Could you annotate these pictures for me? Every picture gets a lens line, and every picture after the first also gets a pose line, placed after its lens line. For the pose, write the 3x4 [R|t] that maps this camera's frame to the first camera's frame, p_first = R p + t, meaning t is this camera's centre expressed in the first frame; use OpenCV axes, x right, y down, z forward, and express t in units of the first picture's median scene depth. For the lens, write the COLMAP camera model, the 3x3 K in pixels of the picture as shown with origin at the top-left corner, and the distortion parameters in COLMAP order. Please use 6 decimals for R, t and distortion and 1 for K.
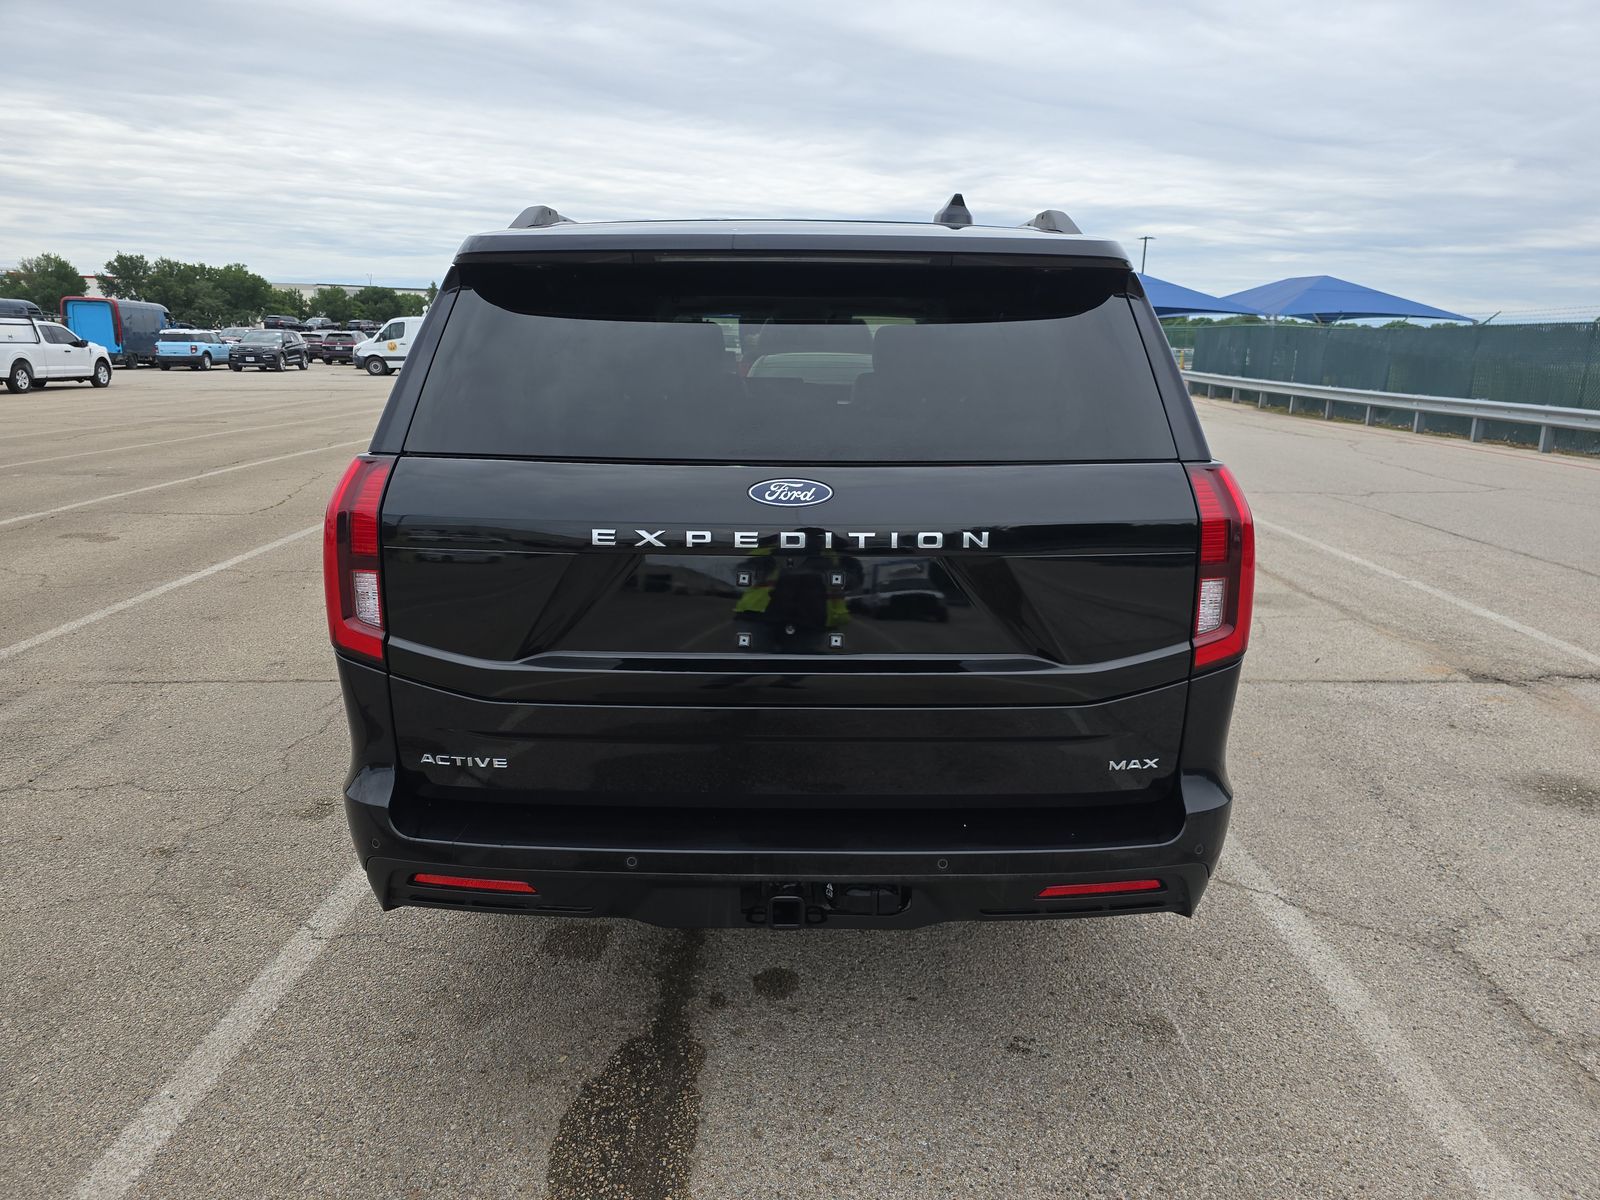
lens RADIAL K [[1075.9, 0, 805.4], [0, 1075.9, 602.6], [0, 0, 1]] dist [0.055005, -0.052949]
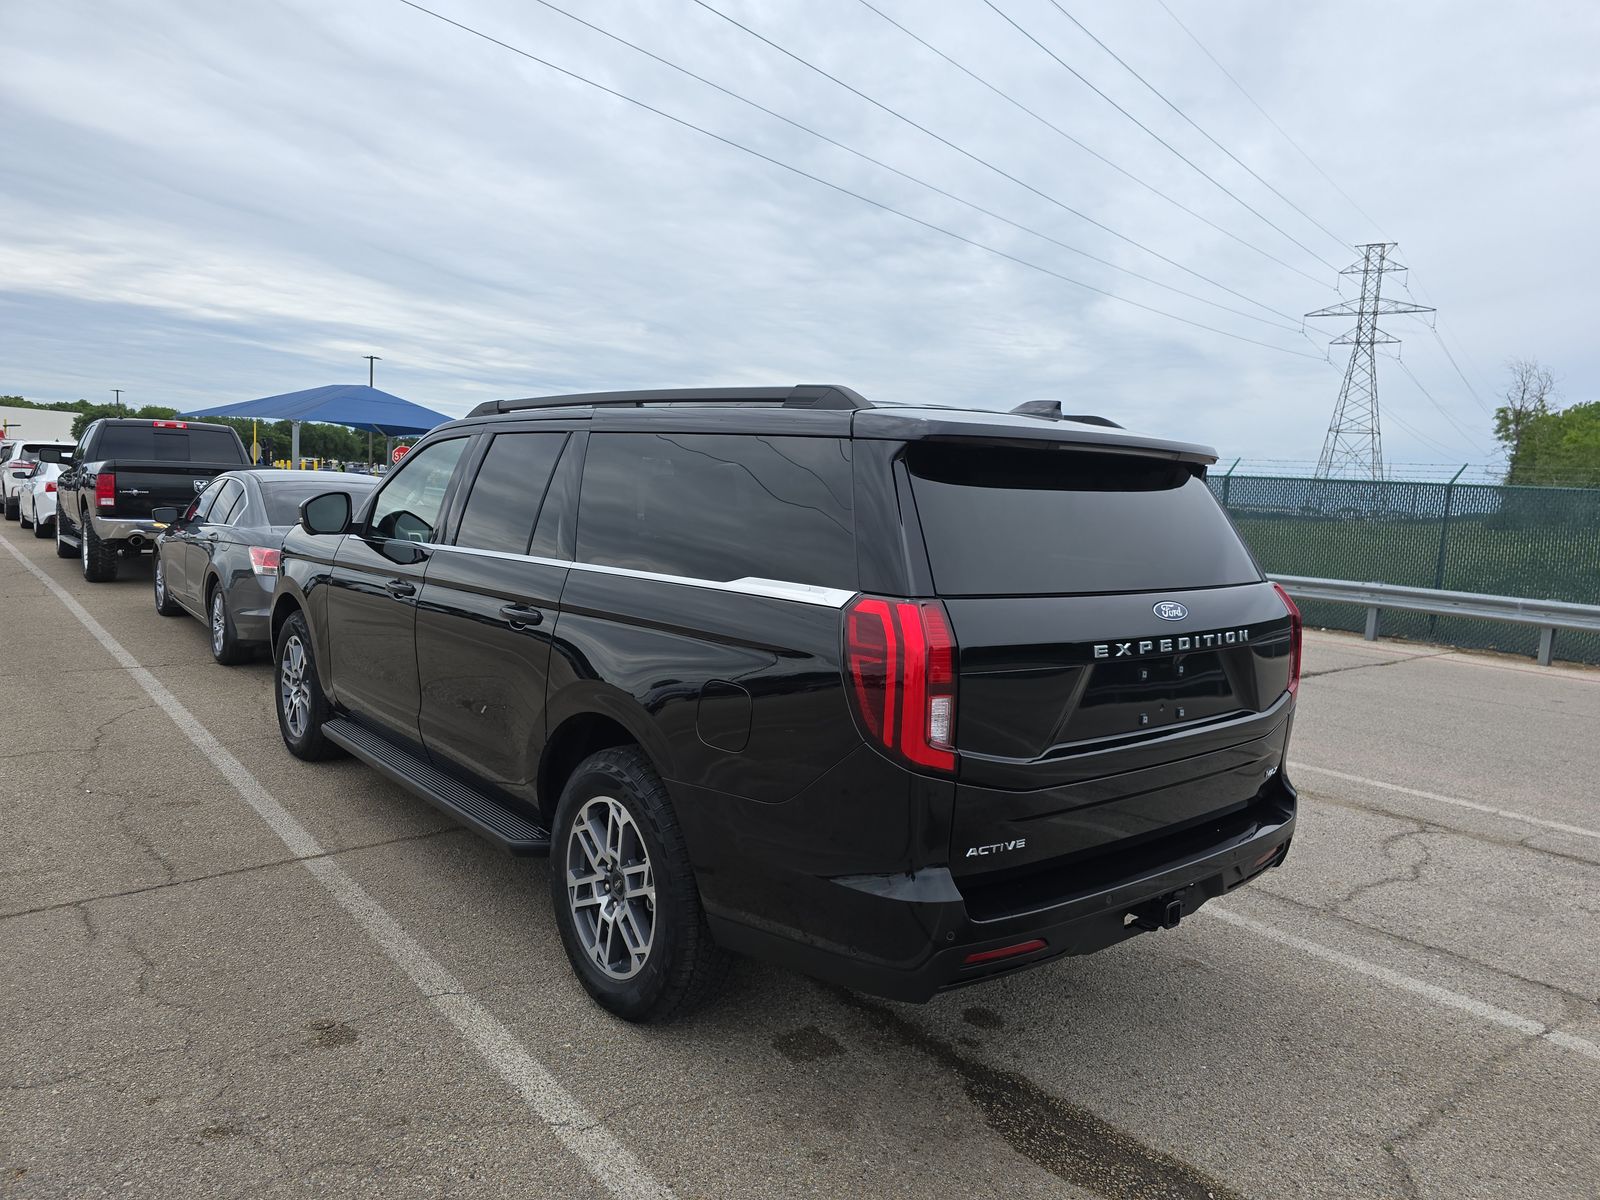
lens RADIAL K [[1087.9, 0, 800.0], [0, 1087.9, 600.0], [0, 0, 1]] dist [0.063219, -0.060504]
pose [[0.762623, -0.042856, 0.645422, -1.129990], [0.112310, 0.991420, -0.066875, -0.062917], [-0.637019, 0.123488, 0.760893, 0.163134]]
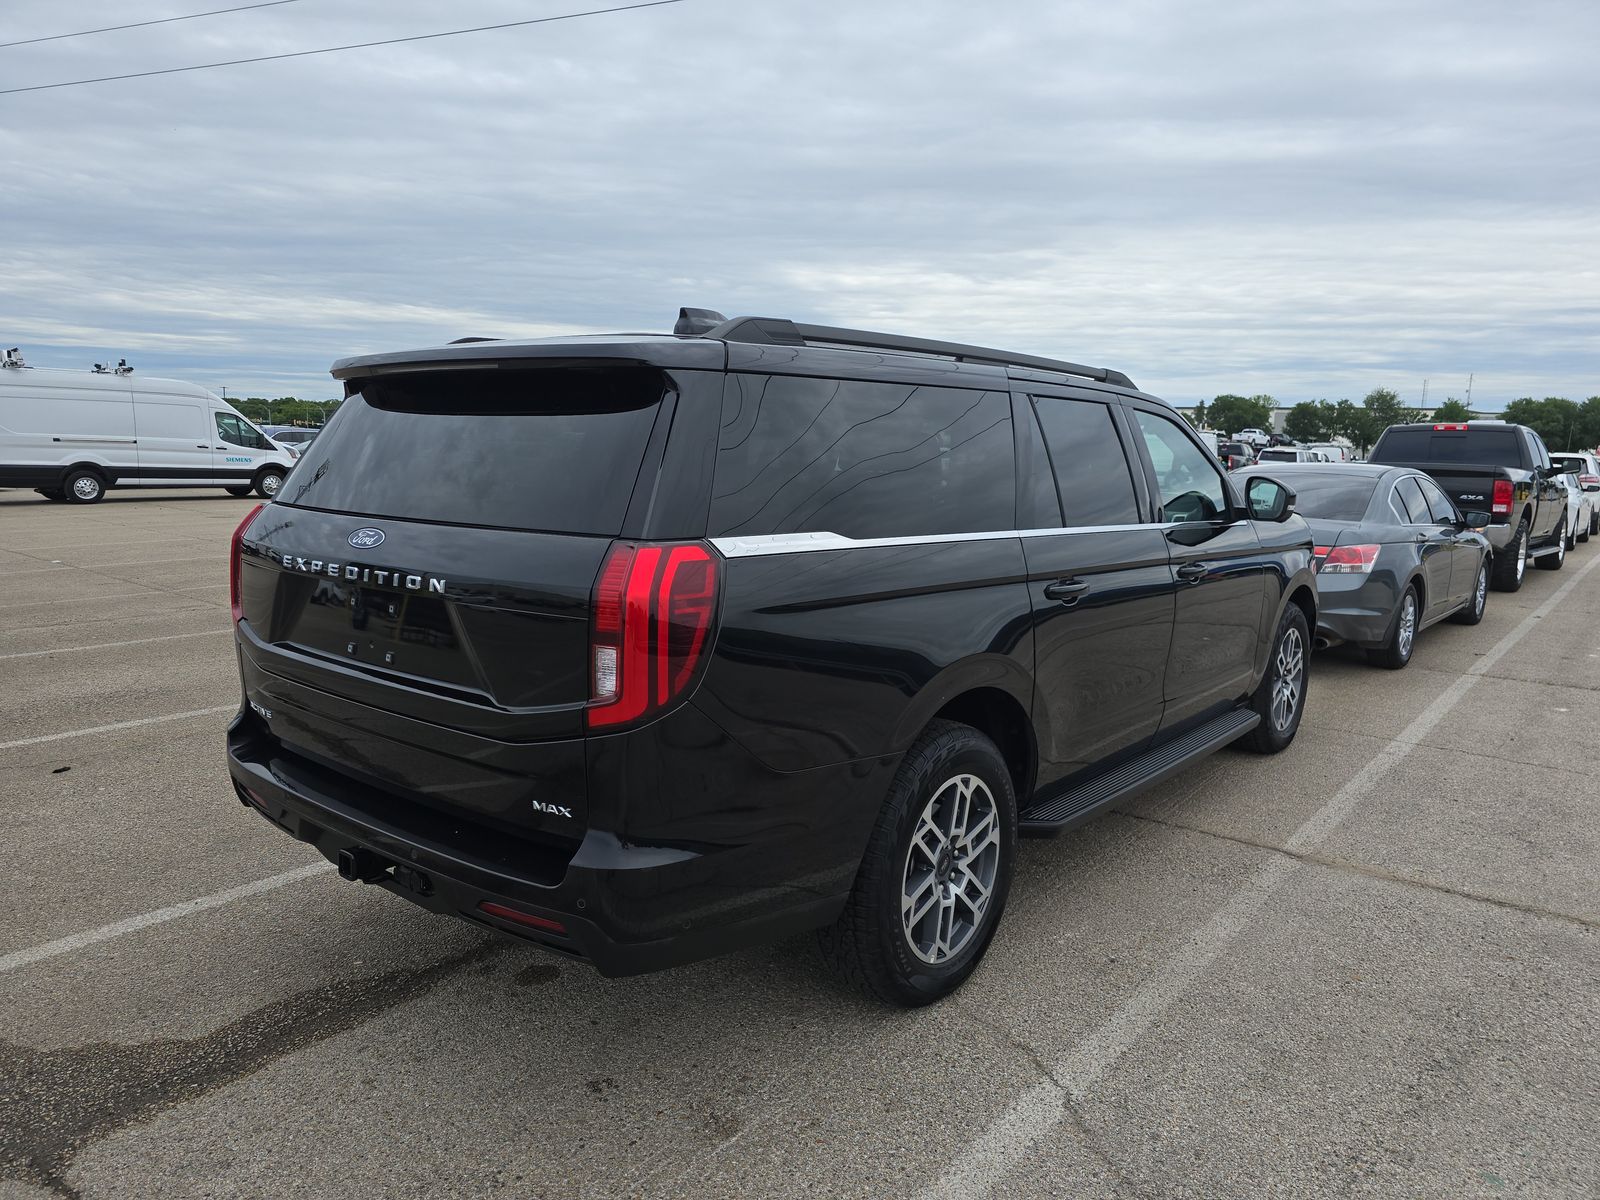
lens RADIAL K [[1075.9, 0, 805.4], [0, 1075.9, 602.6], [0, 0, 1]] dist [0.055005, -0.052949]
pose [[0.777167, 0.095702, -0.621975, 1.046897], [-0.159476, 0.986056, -0.047544, -0.039617], [0.608752, 0.136140, 0.781593, 0.250419]]
